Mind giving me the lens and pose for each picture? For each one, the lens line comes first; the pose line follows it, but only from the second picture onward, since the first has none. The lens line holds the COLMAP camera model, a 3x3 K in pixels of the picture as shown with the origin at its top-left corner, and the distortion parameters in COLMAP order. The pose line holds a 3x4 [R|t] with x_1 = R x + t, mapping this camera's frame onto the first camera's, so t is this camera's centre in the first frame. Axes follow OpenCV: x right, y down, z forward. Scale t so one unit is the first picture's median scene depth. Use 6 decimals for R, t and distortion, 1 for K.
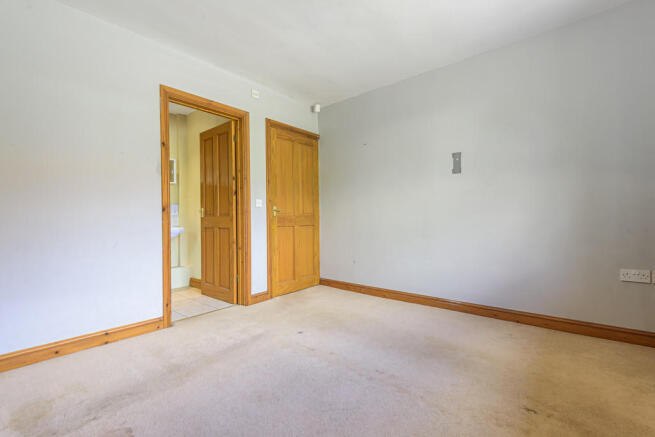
lens RADIAL K [[295.4, 0, 326.0], [0, 295.4, 219.6], [0, 0, 1]] dist [0.010898, -0.003828]
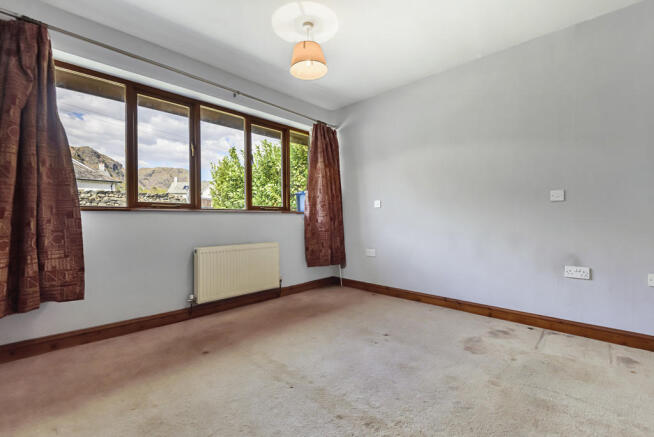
lens RADIAL K [[295.0, 0, 327.7], [0, 295.0, 219.1], [0, 0, 1]] dist [0.010898, -0.003828]
pose [[-0.998059, 0.019769, 0.059055, -0.001352], [0.020673, 0.999677, 0.014751, -0.008343], [-0.058745, 0.015943, -0.998146, 1.054888]]
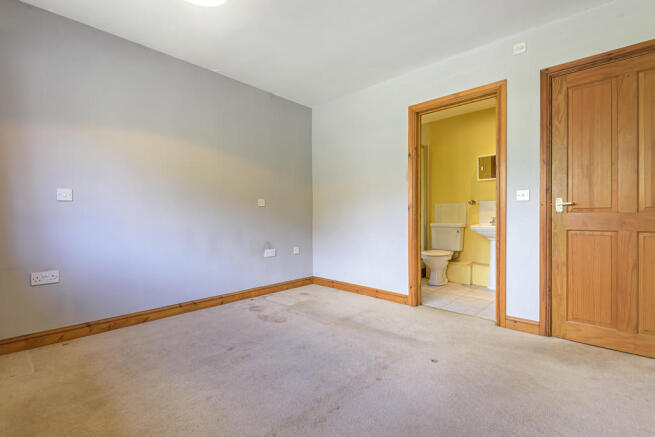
lens RADIAL K [[295.4, 0, 324.9], [0, 295.4, 218.1], [0, 0, 1]] dist [0.010898, -0.003828]
pose [[-0.043395, 0.017950, -0.998897, 0.535071], [-0.009574, 0.999785, 0.018382, -0.008656], [0.999012, 0.010361, -0.043214, 0.555847]]
